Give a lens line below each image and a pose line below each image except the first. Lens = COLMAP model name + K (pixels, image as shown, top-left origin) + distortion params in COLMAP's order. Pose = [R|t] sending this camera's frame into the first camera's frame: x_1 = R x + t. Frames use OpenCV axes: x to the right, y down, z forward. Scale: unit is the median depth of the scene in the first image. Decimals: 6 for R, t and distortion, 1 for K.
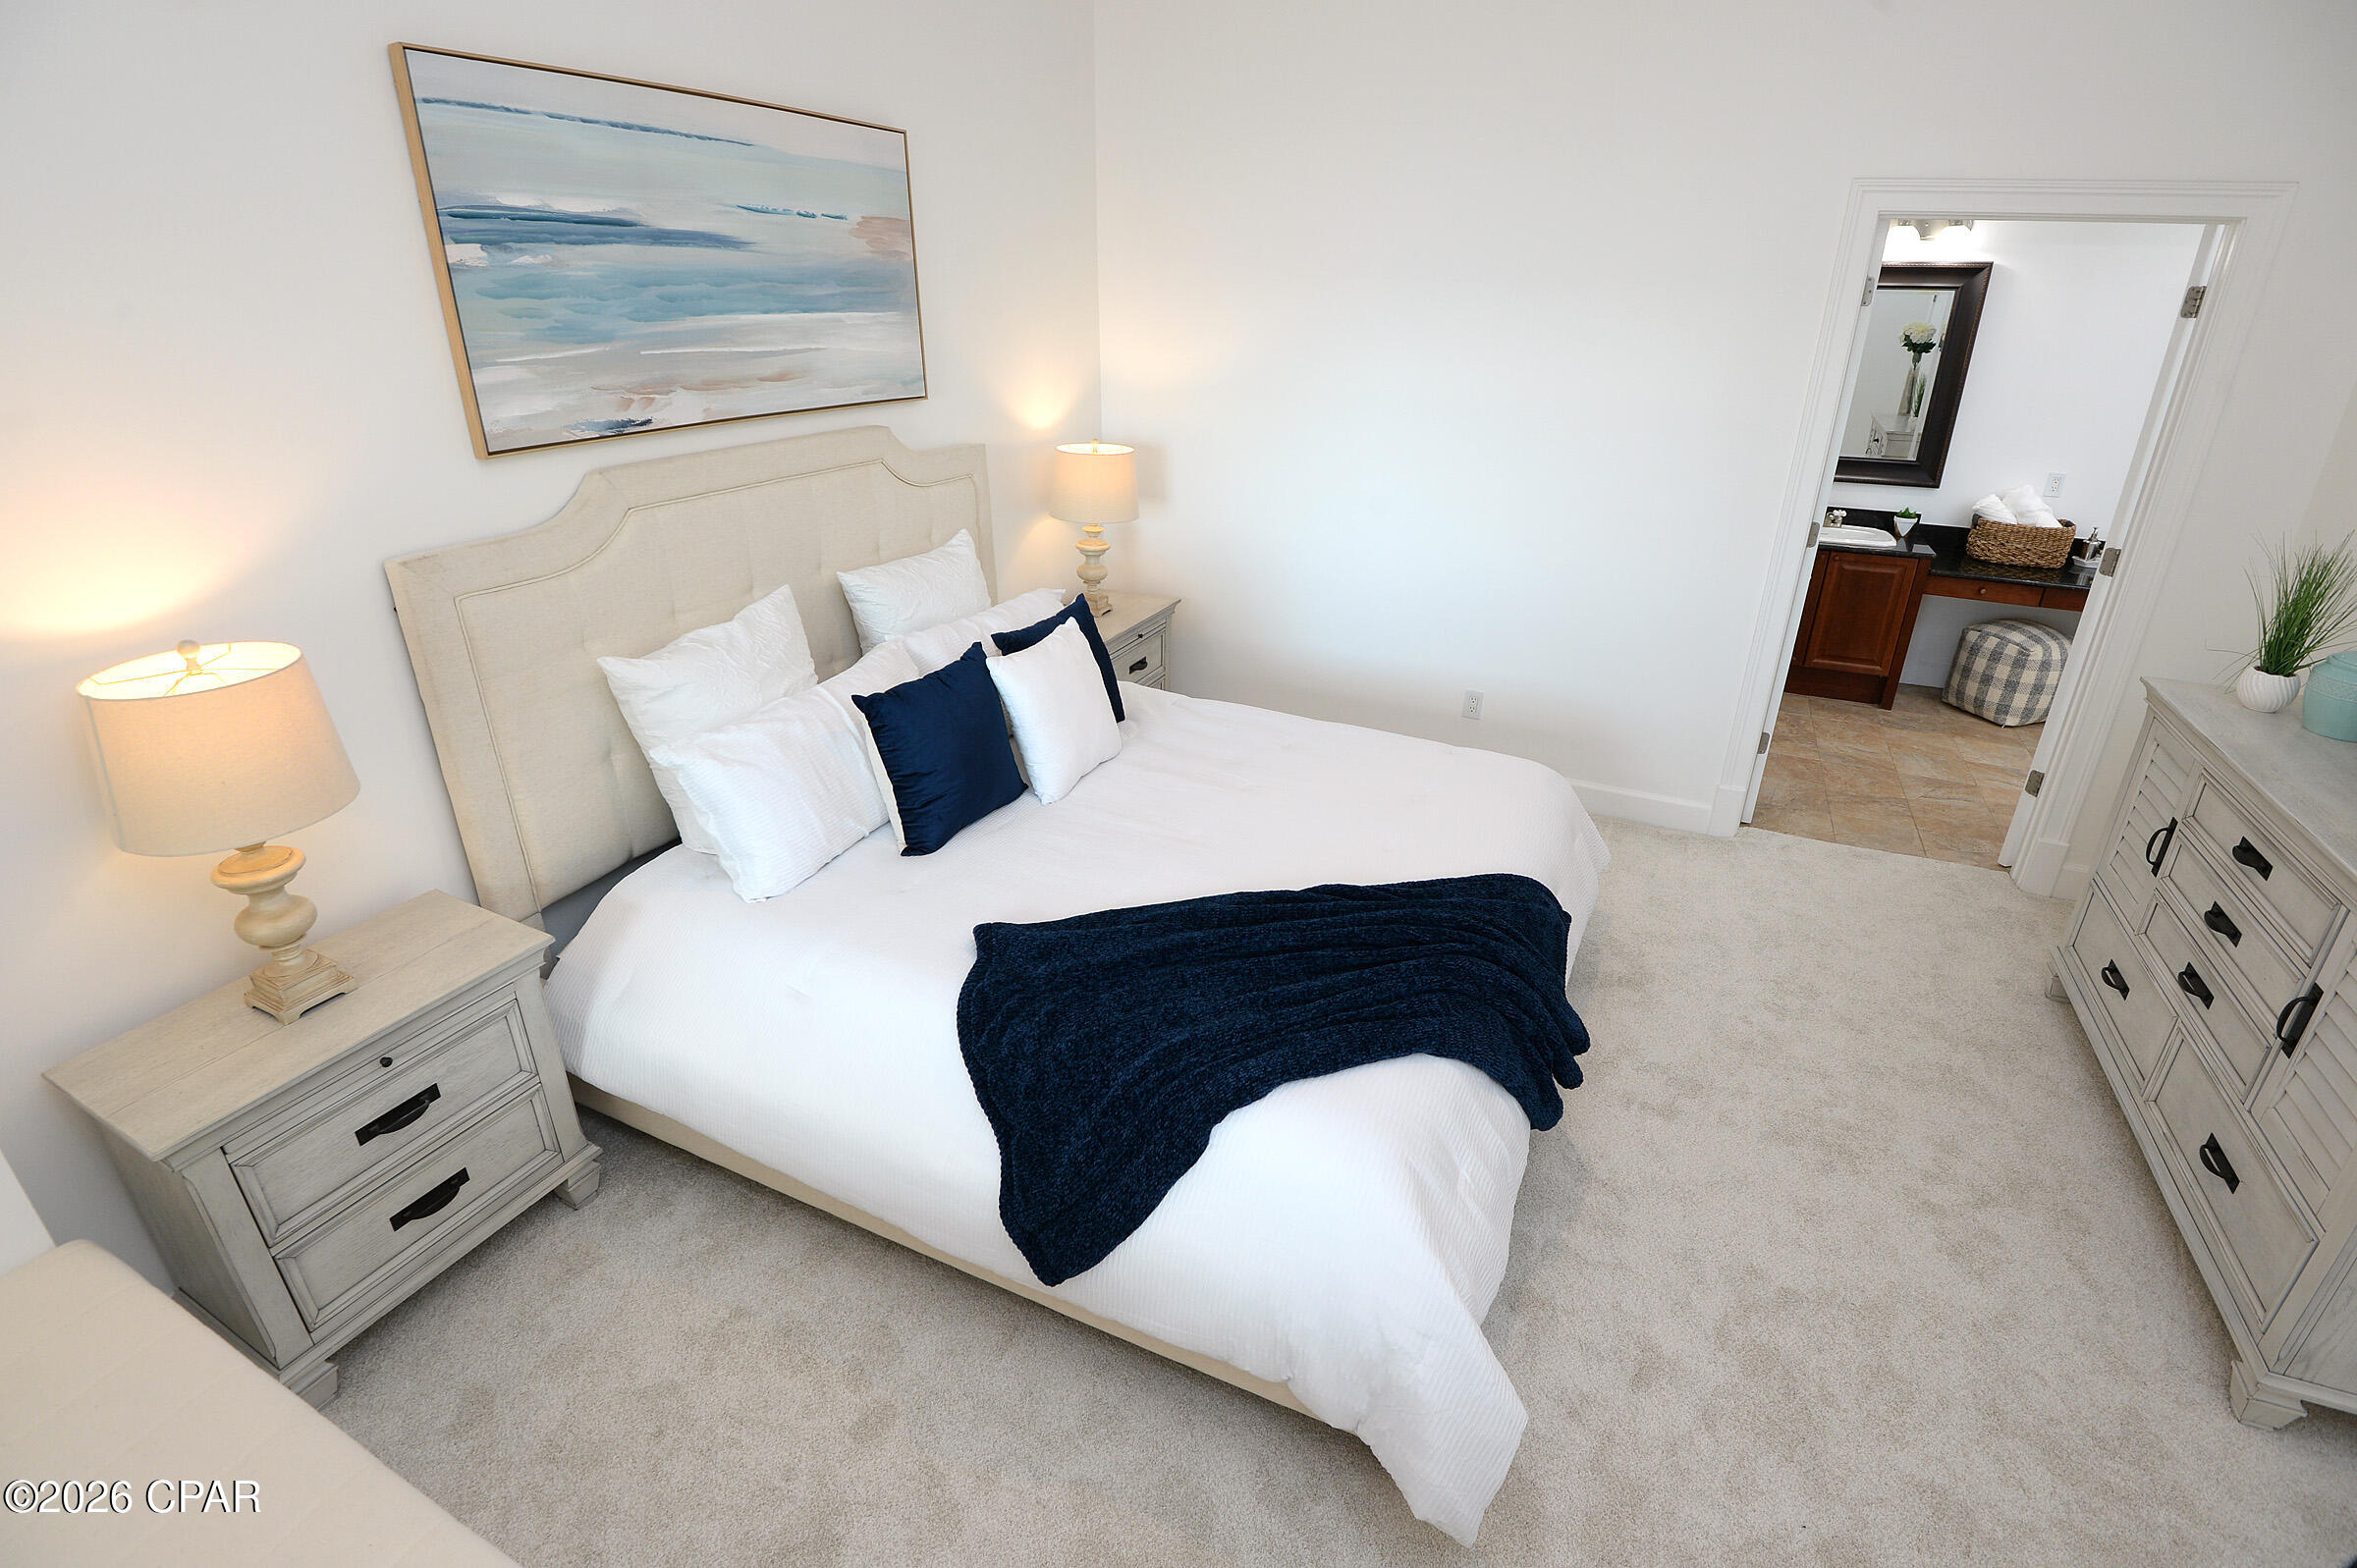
lens RADIAL K [[1124.4, 0, 1185.1], [0, 1124.4, 796.0], [0, 0, 1]] dist [-0.034249, -0.005782]
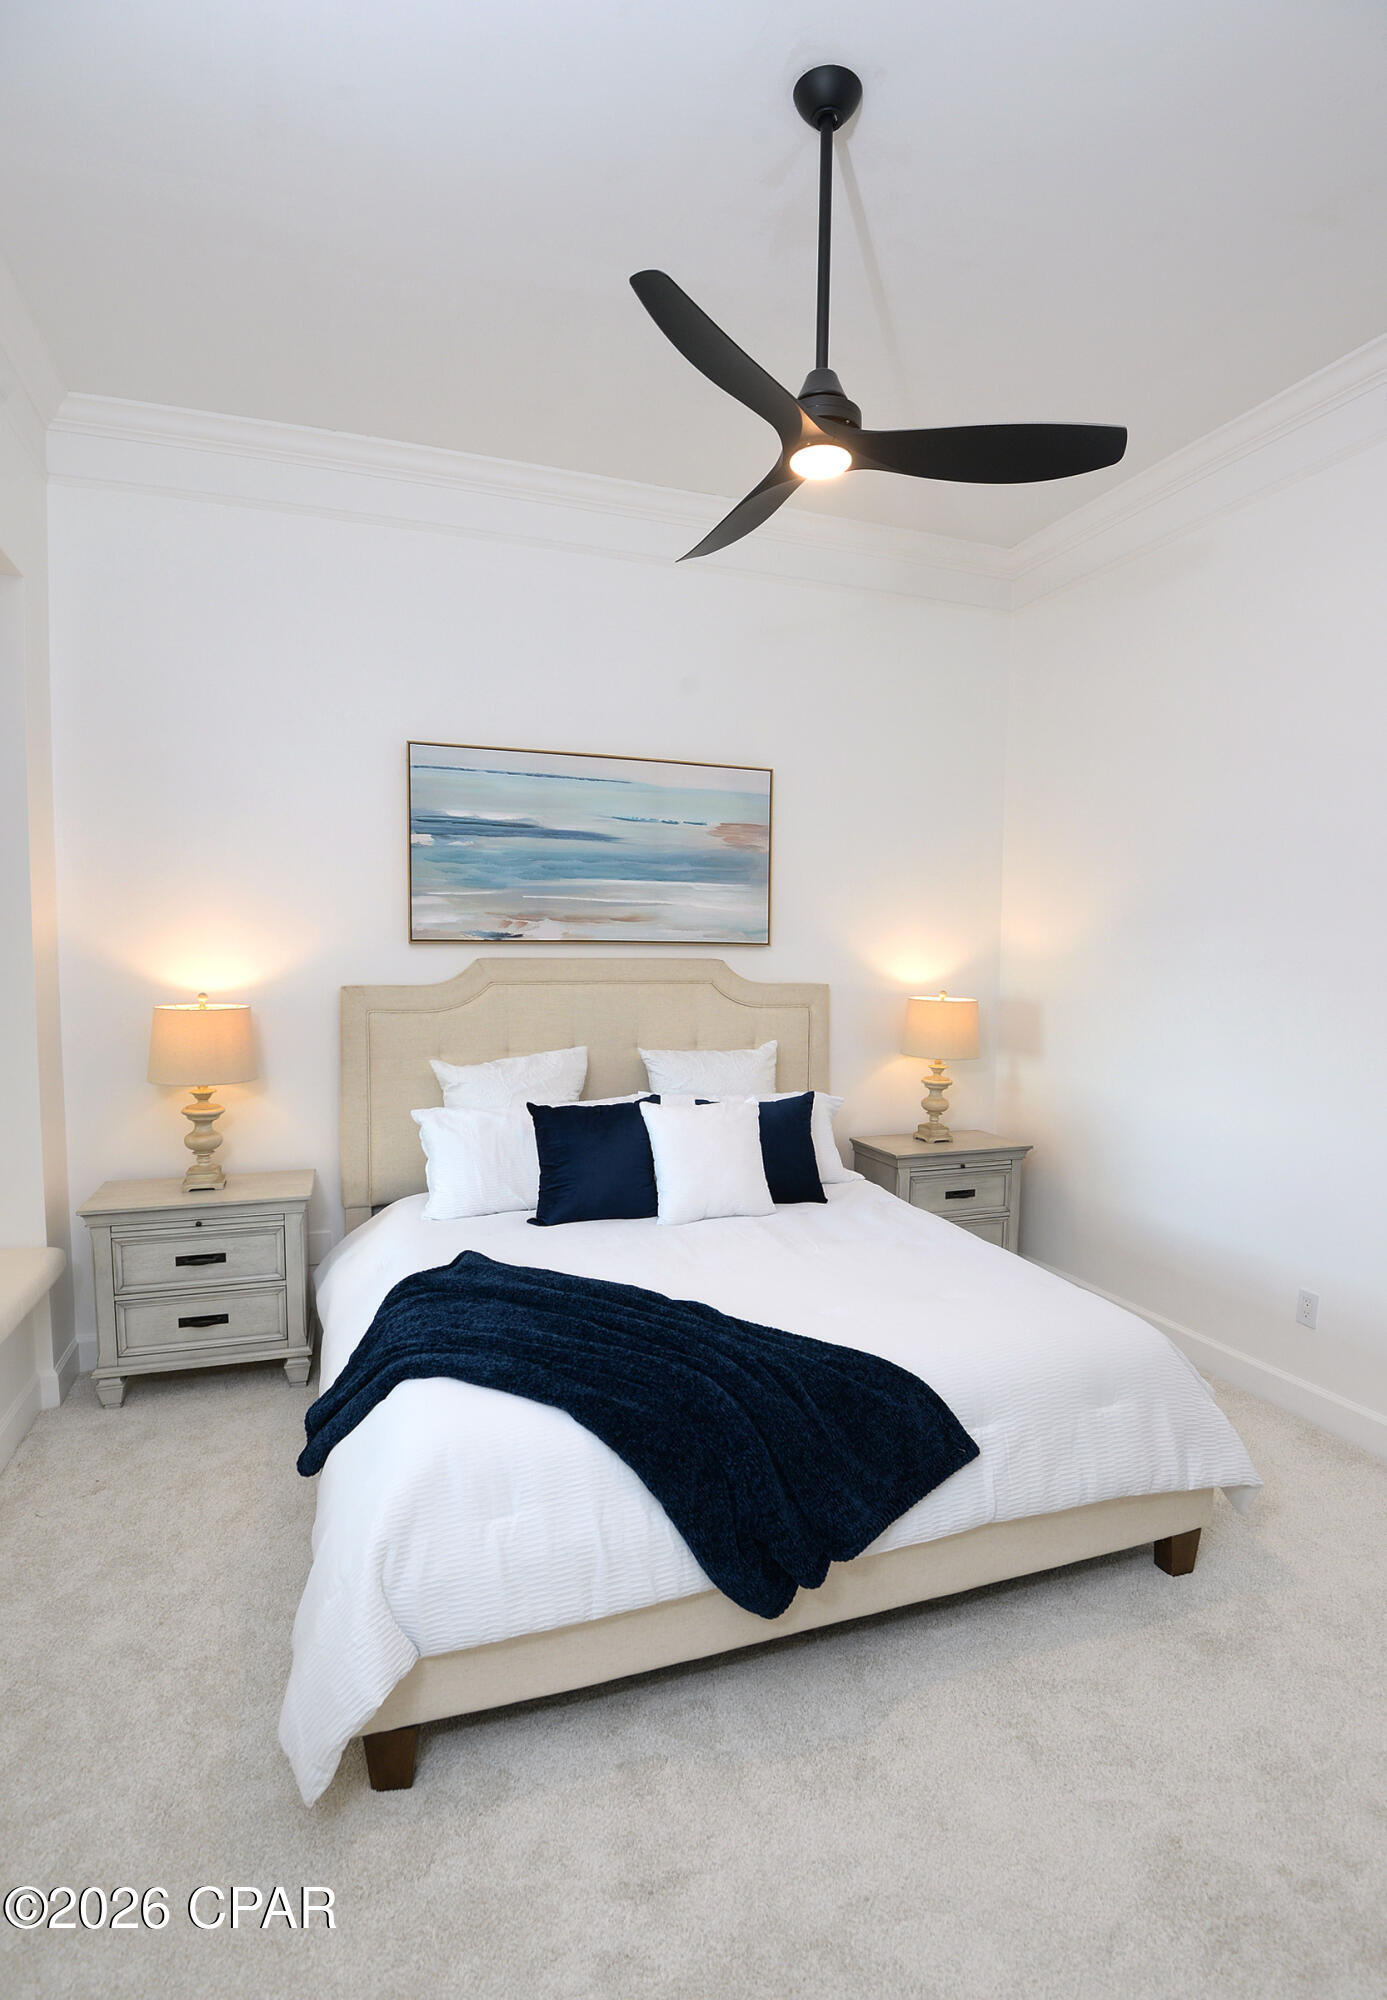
lens RADIAL K [[1004.3, 0, 689.0], [0, 1004.3, 1014.8], [0, 0, 1]] dist [-0.013013, -0.000375]
pose [[0.701160, 0.048076, -0.711381, 0.767539], [-0.297797, 0.926279, -0.230920, 0.043547], [0.647836, 0.373759, 0.663786, 0.212712]]
